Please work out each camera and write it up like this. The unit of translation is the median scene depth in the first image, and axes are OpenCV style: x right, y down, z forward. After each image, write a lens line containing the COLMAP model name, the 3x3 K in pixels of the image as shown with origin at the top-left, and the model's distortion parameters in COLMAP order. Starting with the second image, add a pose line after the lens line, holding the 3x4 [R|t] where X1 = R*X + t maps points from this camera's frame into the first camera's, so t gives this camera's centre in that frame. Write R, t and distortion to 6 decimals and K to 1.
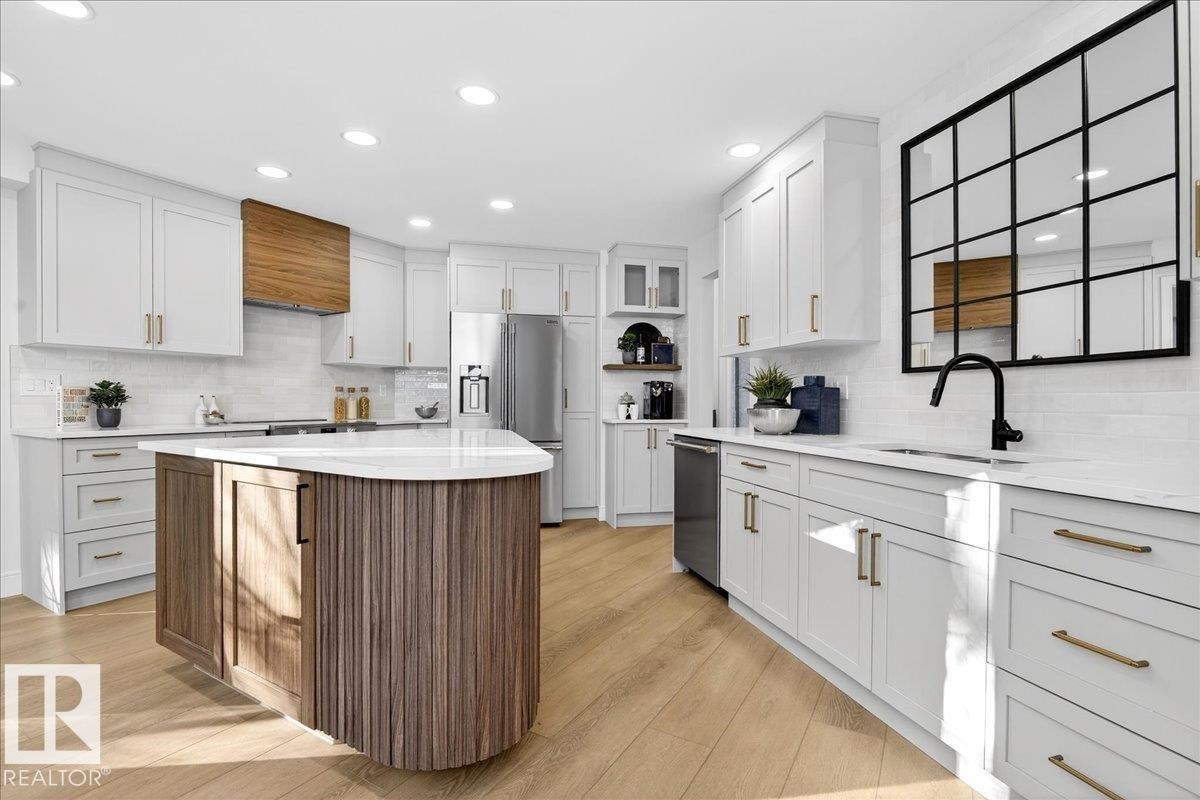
lens RADIAL K [[553.1, 0, 599.3], [0, 553.1, 399.7], [0, 0, 1]] dist [-0.018661, -0.000597]
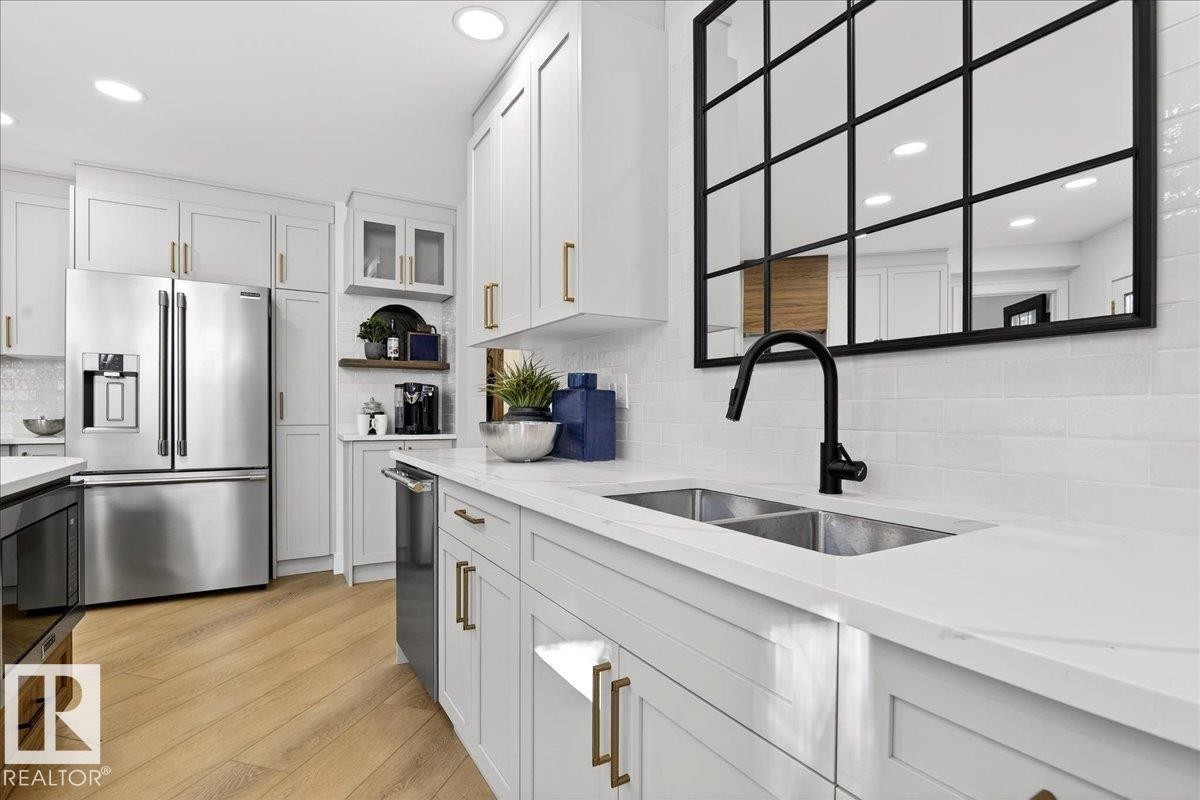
lens RADIAL K [[553.1, 0, 599.9], [0, 553.1, 408.6], [0, 0, 1]] dist [-0.018661, -0.000597]
pose [[0.961307, 0.002264, 0.275468, 0.224393], [-0.002532, 0.999997, 0.000617, -0.000377], [-0.275466, -0.001290, 0.961310, 0.341426]]
